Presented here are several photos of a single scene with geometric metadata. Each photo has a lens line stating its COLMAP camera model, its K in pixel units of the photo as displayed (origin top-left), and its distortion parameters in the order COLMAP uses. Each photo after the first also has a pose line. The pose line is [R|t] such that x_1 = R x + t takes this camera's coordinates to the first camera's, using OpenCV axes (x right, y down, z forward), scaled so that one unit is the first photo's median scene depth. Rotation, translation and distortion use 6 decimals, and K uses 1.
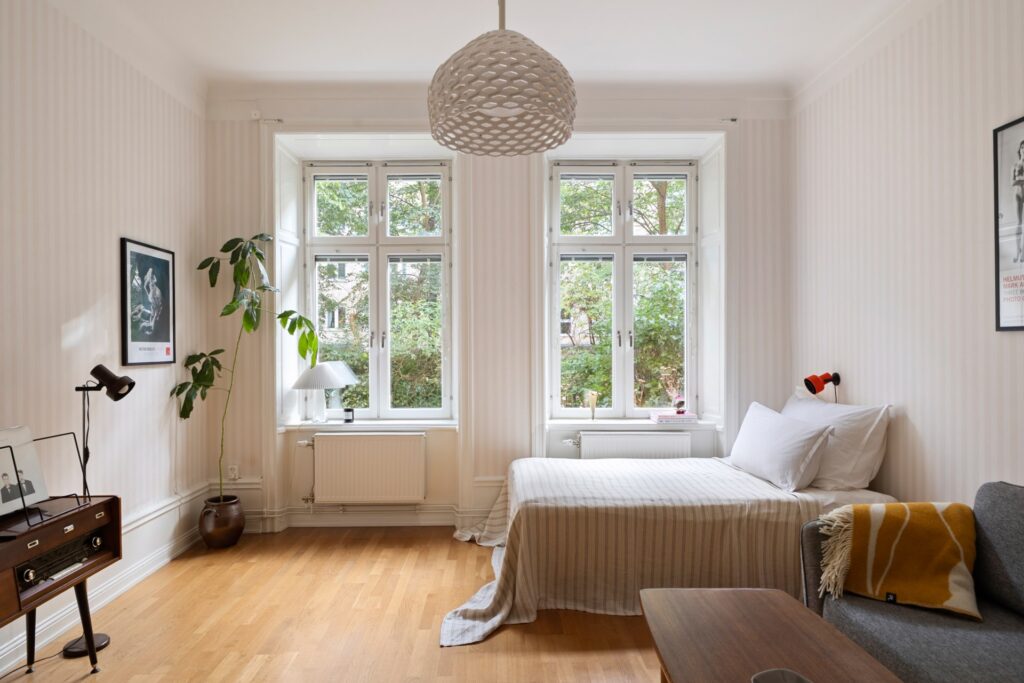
lens RADIAL K [[601.2, 0, 496.6], [0, 601.2, 343.5], [0, 0, 1]] dist [0.006752, -0.005667]
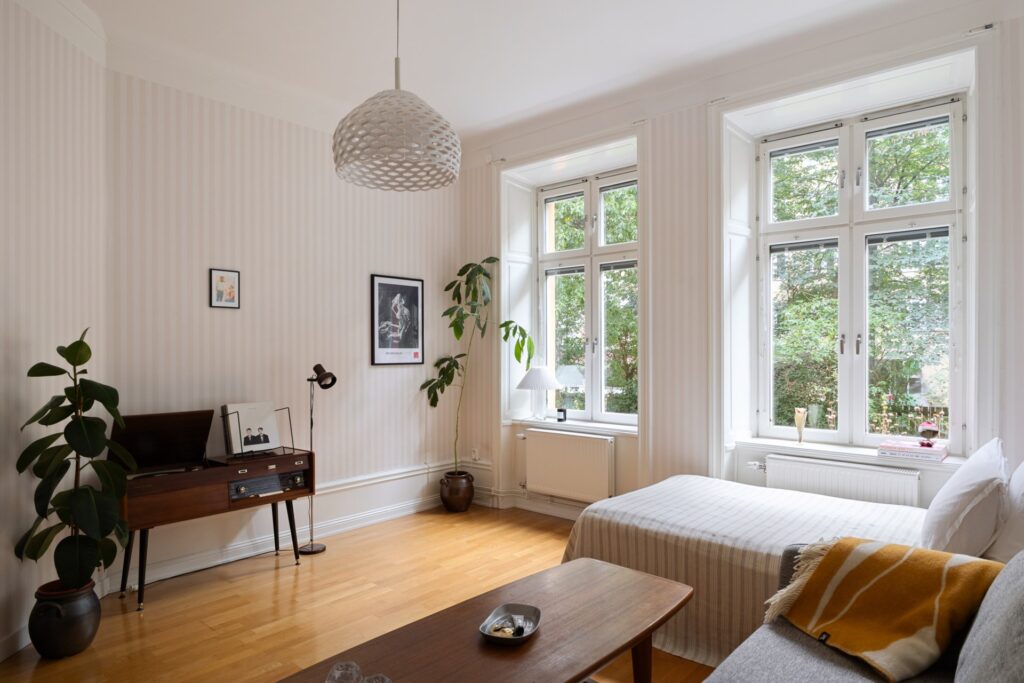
lens RADIAL K [[612.8, 0, 514.2], [0, 612.8, 348.4], [0, 0, 1]] dist [-0.002995, -0.002330]
pose [[0.746577, 0.001742, -0.665297, 0.509266], [-0.000207, 0.999997, 0.002386, -0.005038], [0.665300, -0.001643, 0.746575, 0.135020]]
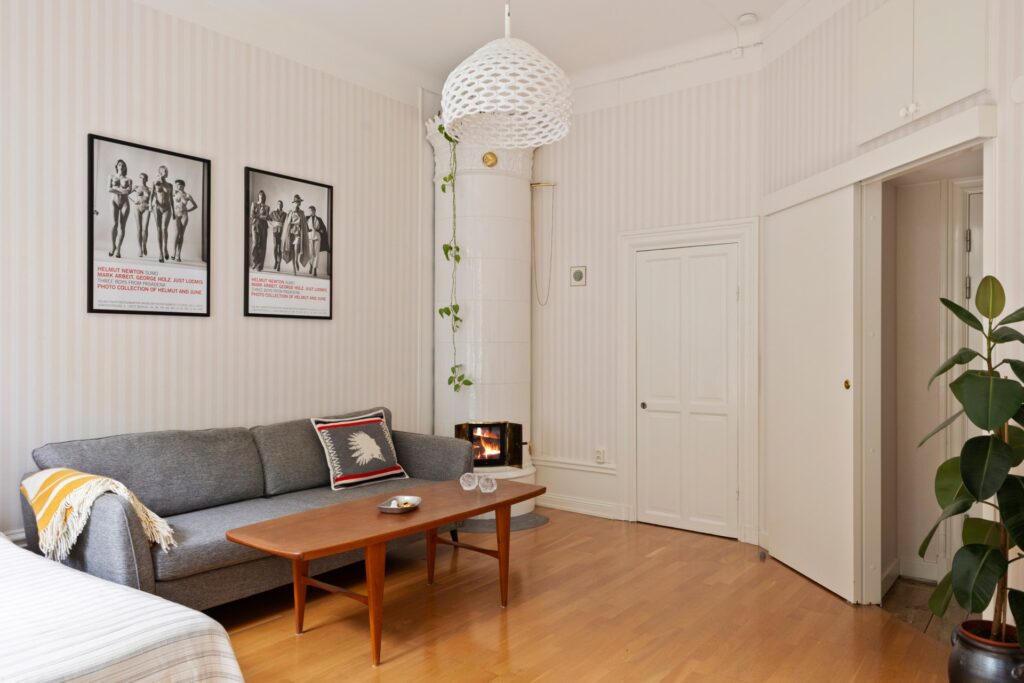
lens RADIAL K [[728.0, 0, 512.3], [0, 728.0, 345.1], [0, 0, 1]] dist [0.001853, 0.001221]
pose [[-0.805384, -0.000311, 0.592753, -0.413888], [-0.000167, 1.000000, 0.000299, 0.026457], [-0.592753, 0.000142, -0.805384, 1.091887]]
